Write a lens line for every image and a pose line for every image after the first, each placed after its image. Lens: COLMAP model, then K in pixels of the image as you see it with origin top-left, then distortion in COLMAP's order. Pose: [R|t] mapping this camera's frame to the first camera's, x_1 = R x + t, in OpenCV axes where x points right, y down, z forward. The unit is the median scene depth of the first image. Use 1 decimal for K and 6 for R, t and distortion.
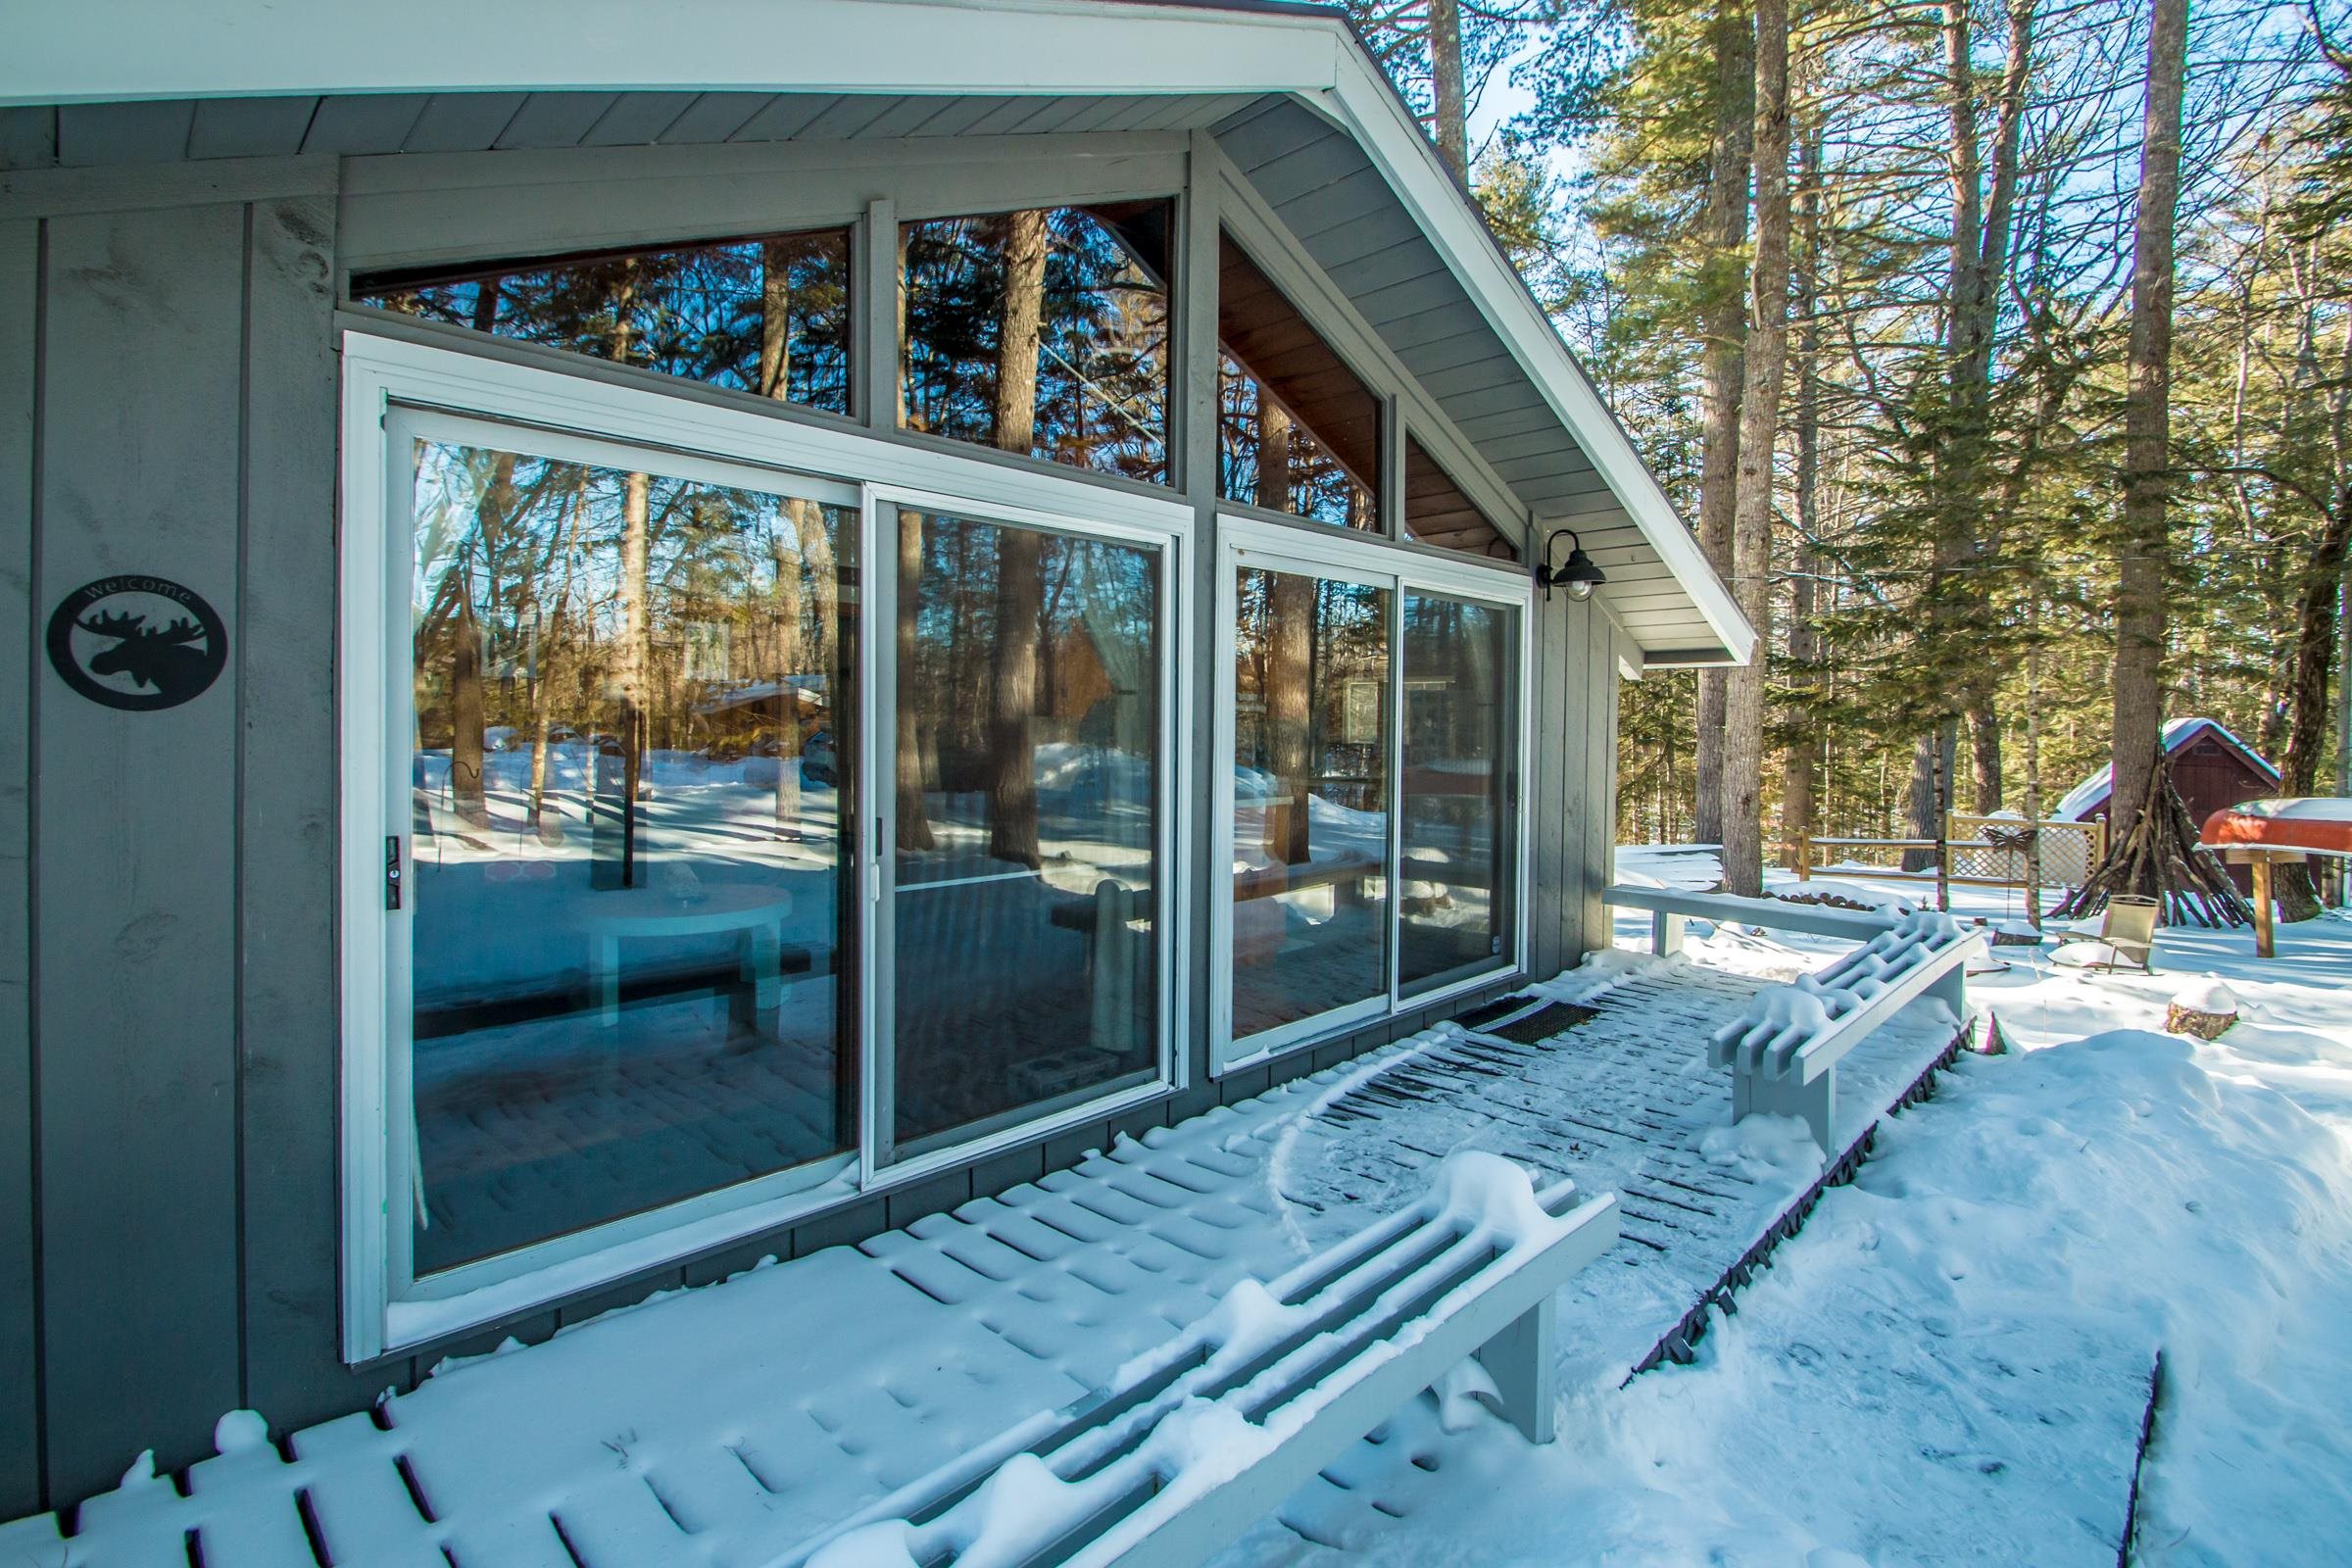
lens RADIAL K [[1105.4, 0, 1174.2], [0, 1105.4, 735.6], [0, 0, 1]] dist [0.004234, -0.012794]
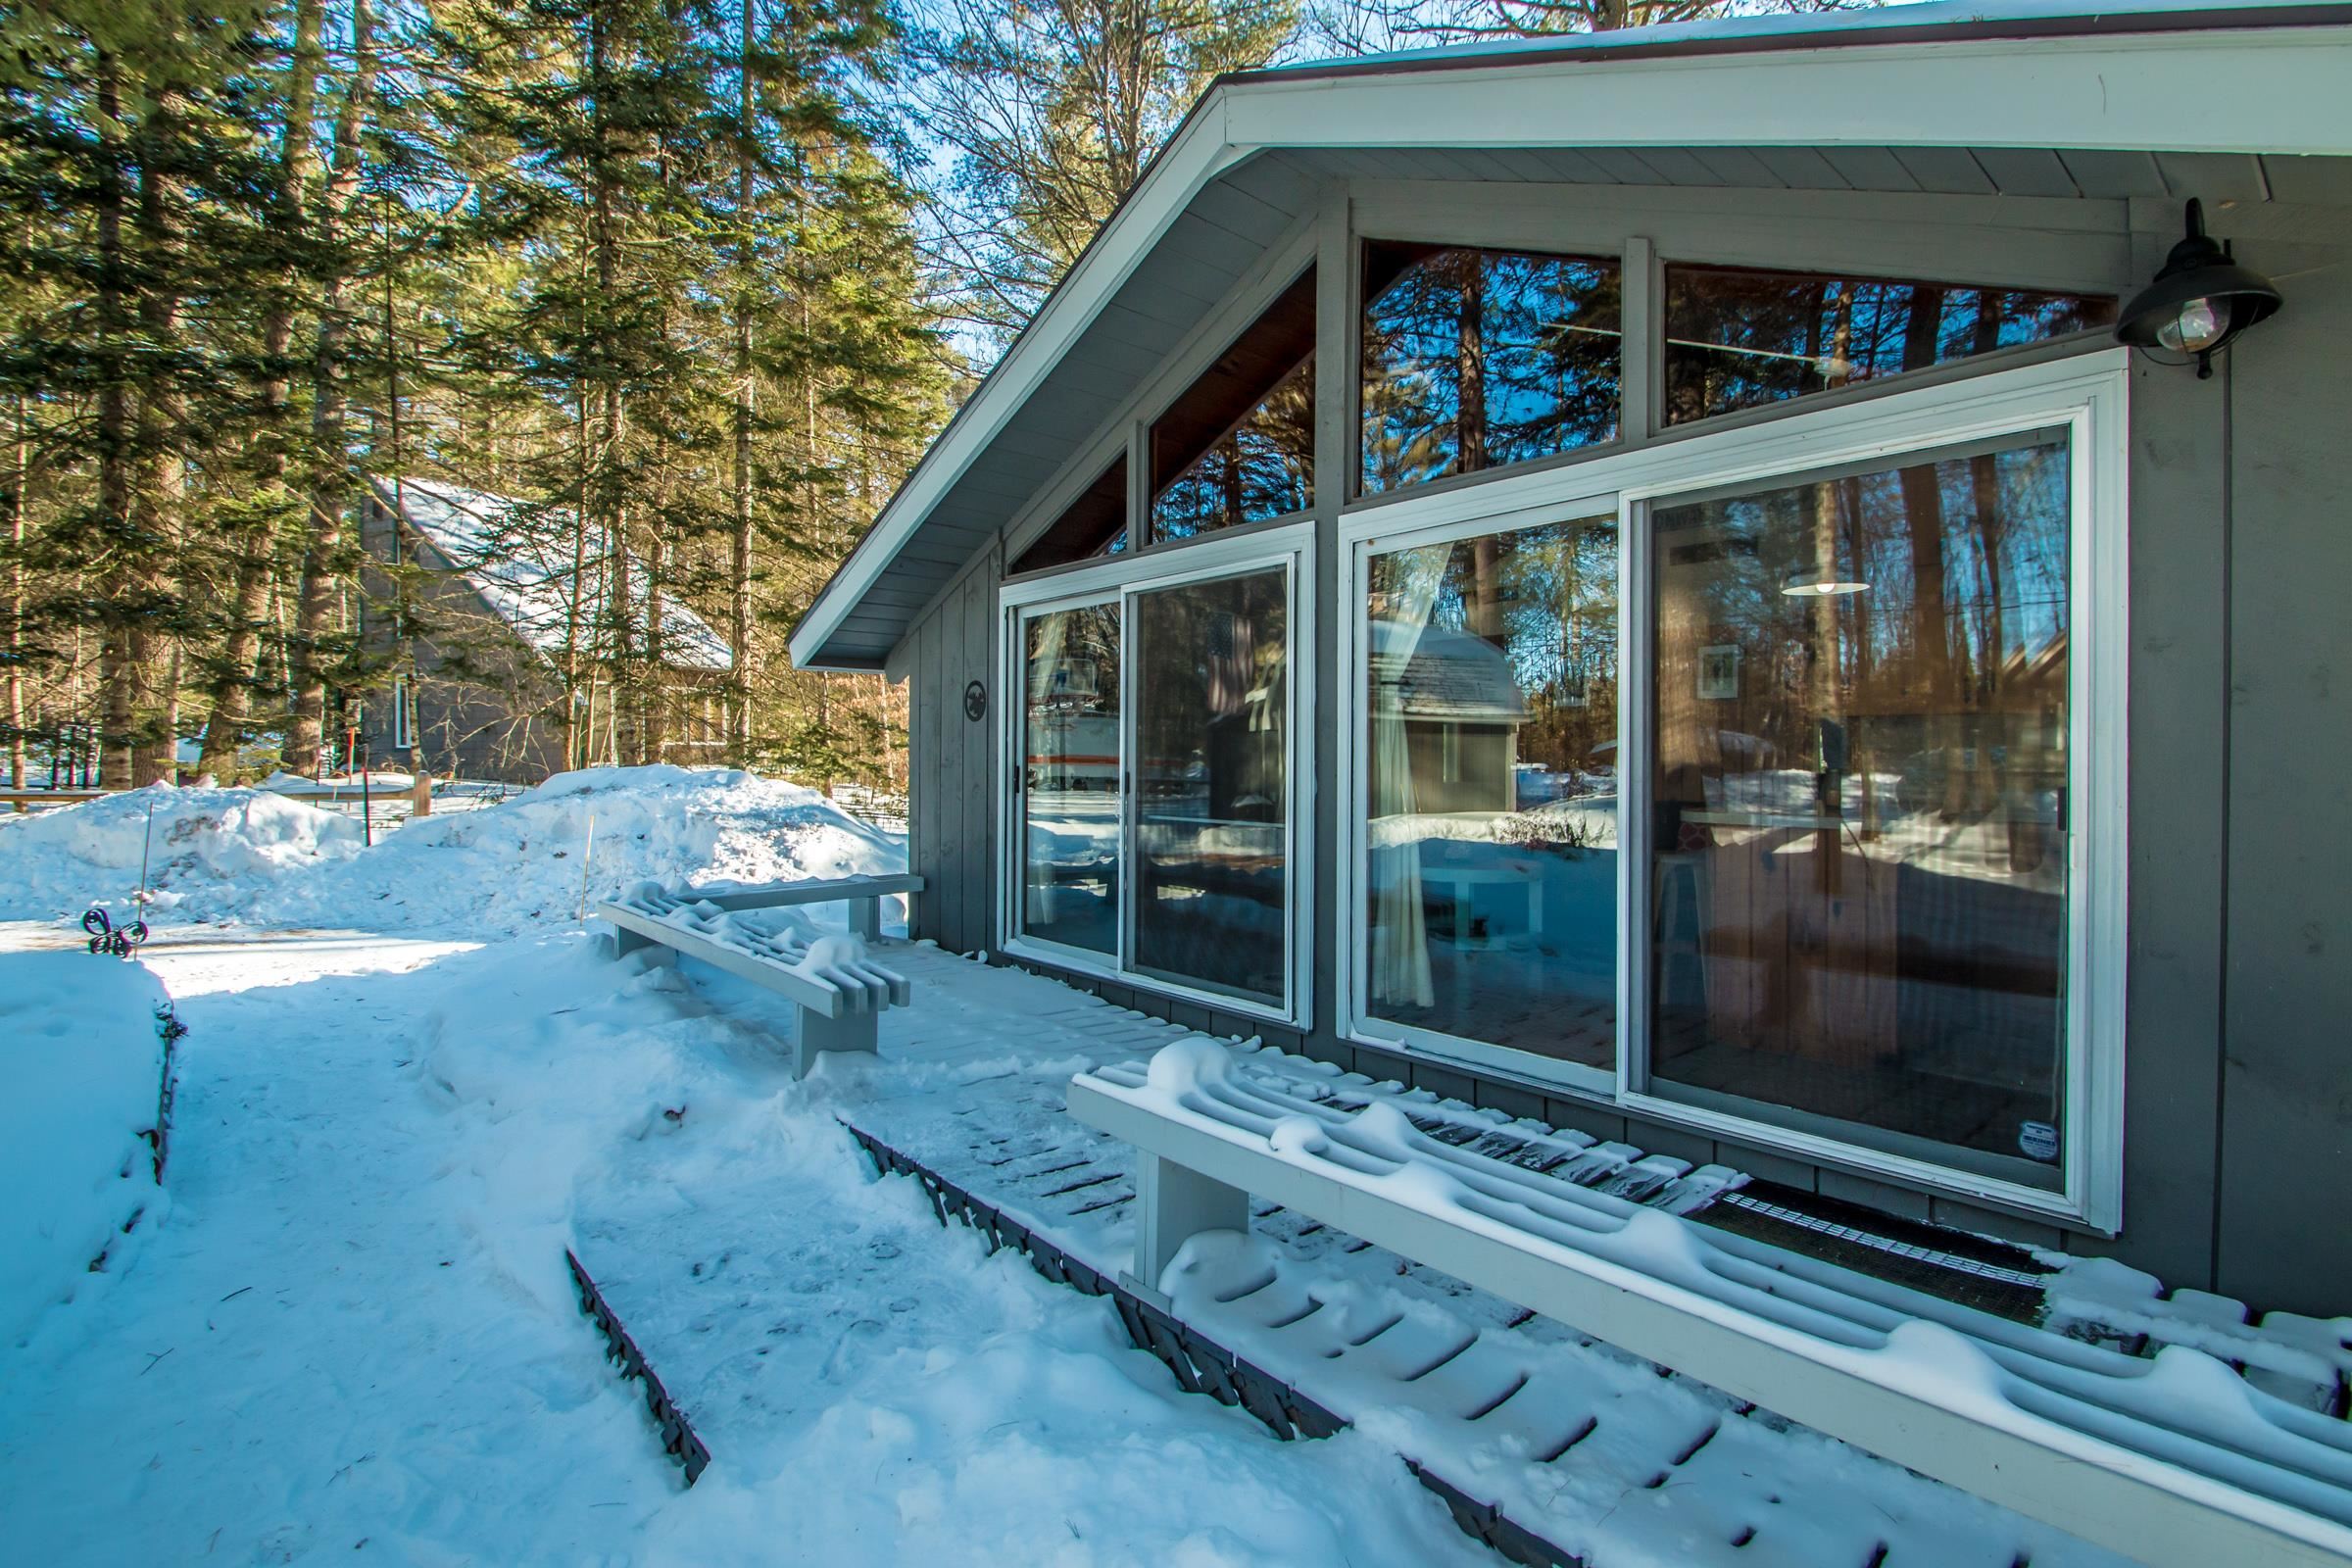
lens RADIAL K [[1051.5, 0, 1182.4], [0, 1051.5, 771.8], [0, 0, 1]] dist [0.001571, -0.010152]
pose [[-0.064972, 0.002619, -0.997884, 1.153440], [-0.024462, 0.999692, 0.004216, 0.053300], [0.997587, 0.024684, -0.064888, 0.978874]]
